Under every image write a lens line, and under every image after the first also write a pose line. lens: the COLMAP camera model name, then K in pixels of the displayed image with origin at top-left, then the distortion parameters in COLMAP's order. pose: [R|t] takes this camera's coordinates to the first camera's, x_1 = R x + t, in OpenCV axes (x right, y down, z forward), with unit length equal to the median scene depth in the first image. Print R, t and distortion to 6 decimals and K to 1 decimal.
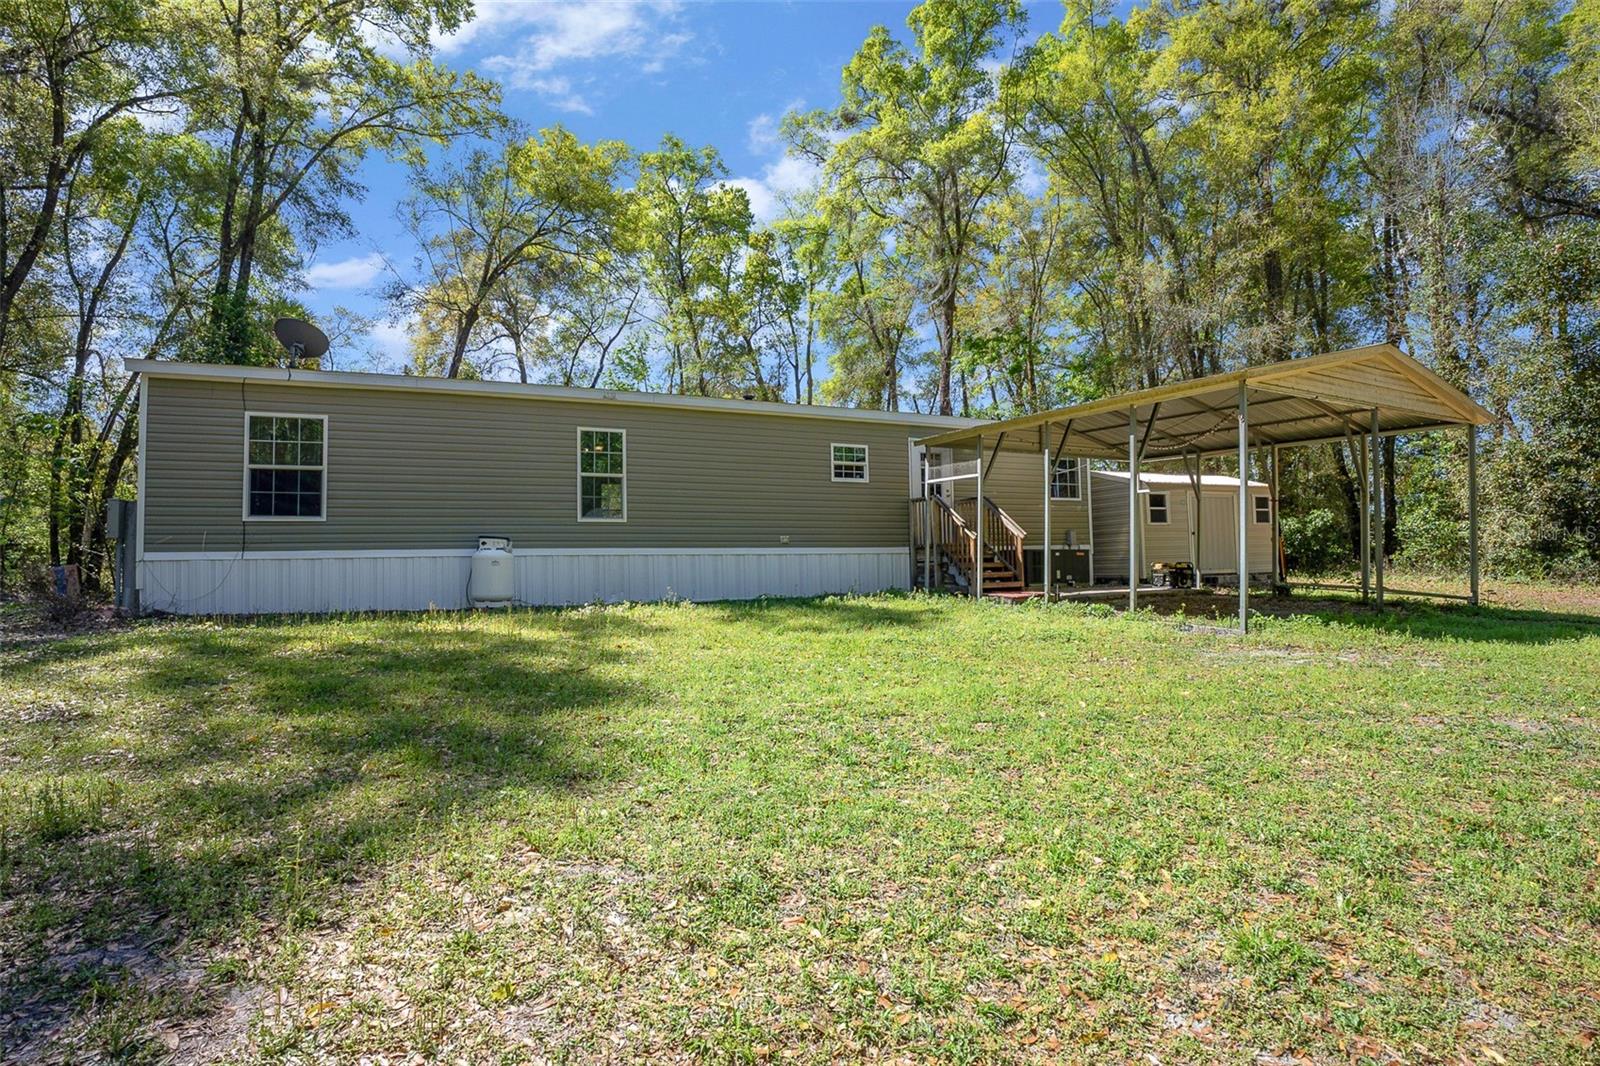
lens RADIAL K [[753.1, 0, 800.0], [0, 753.1, 533.0], [0, 0, 1]] dist [-0.060801, 0.010256]
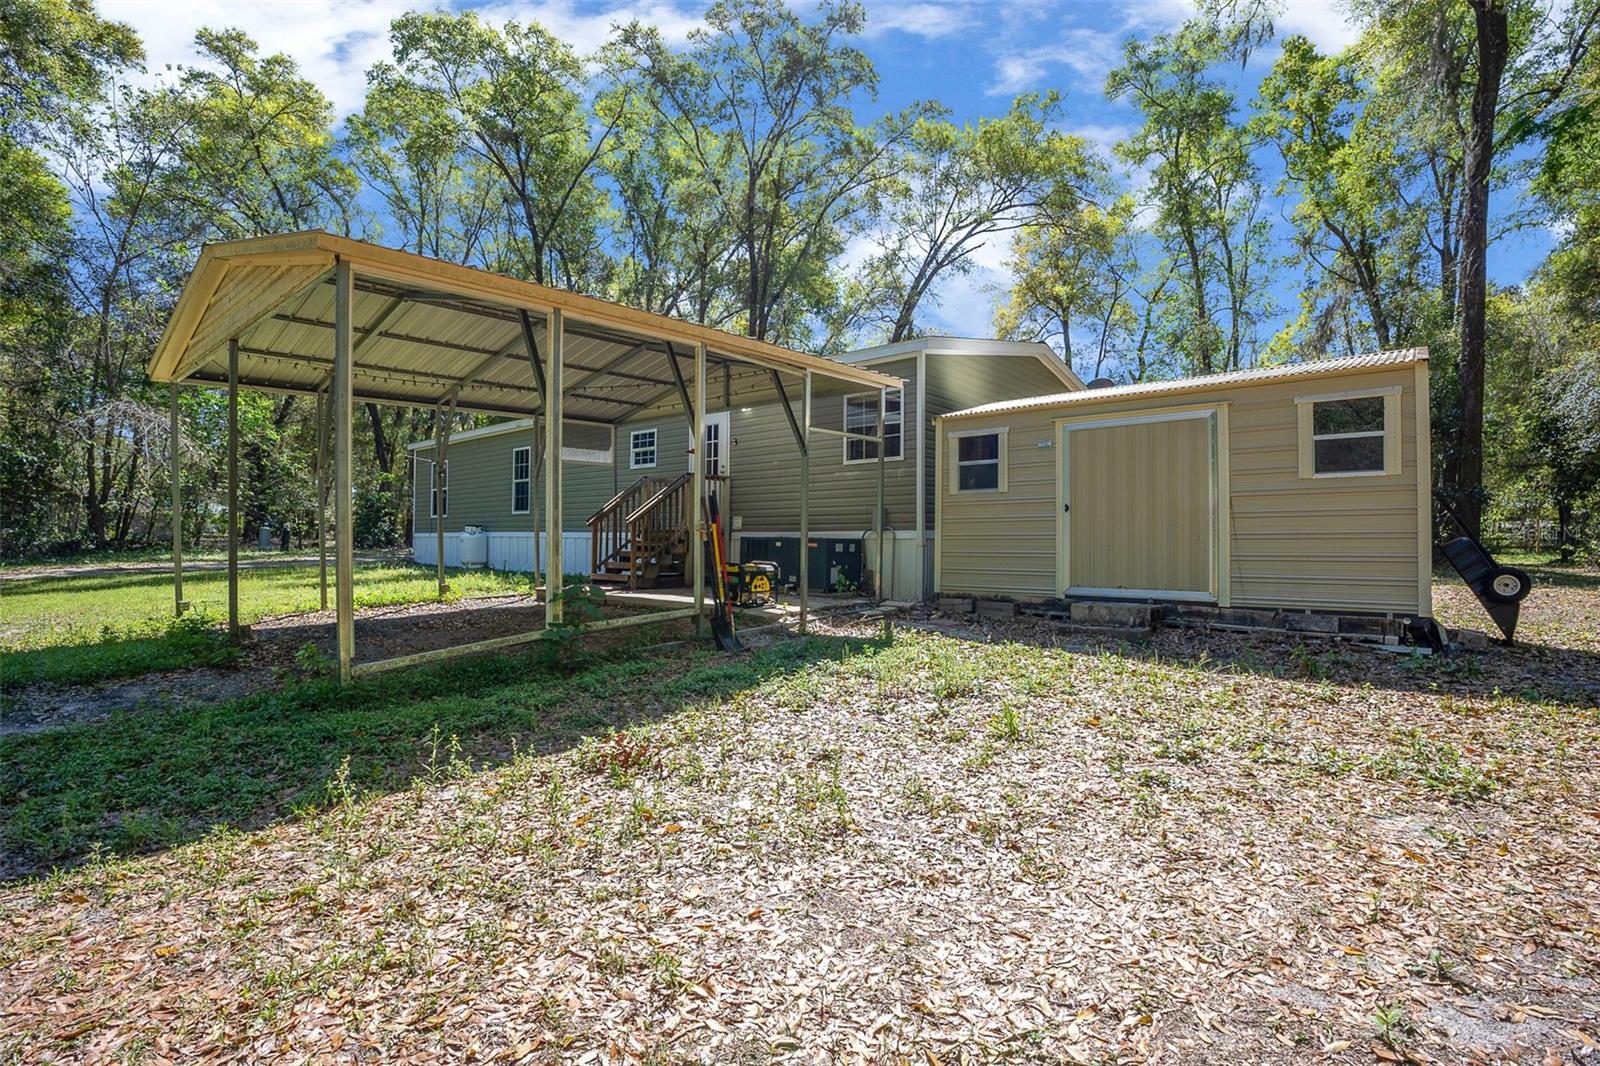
lens RADIAL K [[705.7, 0, 818.8], [0, 705.7, 529.4], [0, 0, 1]] dist [-0.036941, 0.012108]
pose [[0.451363, 0.008580, -0.892299, 0.782498], [0.025556, 0.999419, 0.022538, -0.000263], [0.891975, -0.032977, 0.450881, 0.599233]]
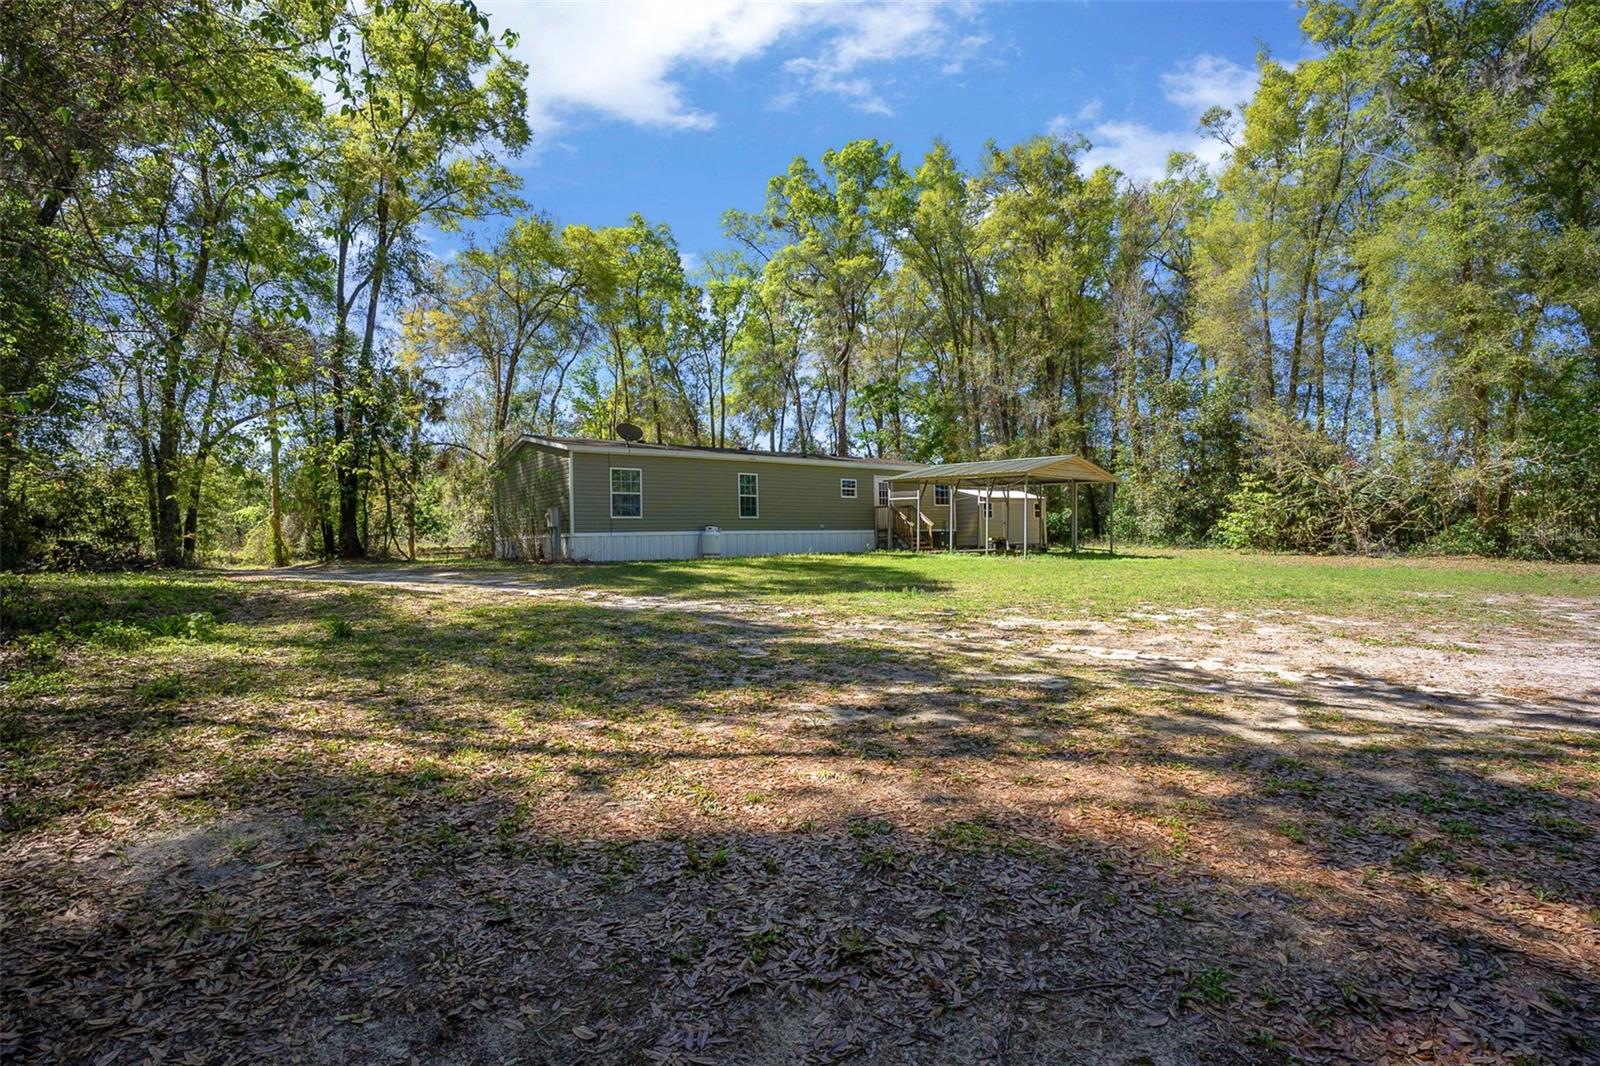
lens RADIAL K [[763.3, 0, 793.5], [0, 763.3, 523.2], [0, 0, 1]] dist [-0.057746, 0.000302]
pose [[0.972817, 0.002969, 0.231556, -0.423253], [-0.005398, 0.999937, 0.009857, -0.014416], [-0.231512, -0.010839, 0.972772, -0.733017]]
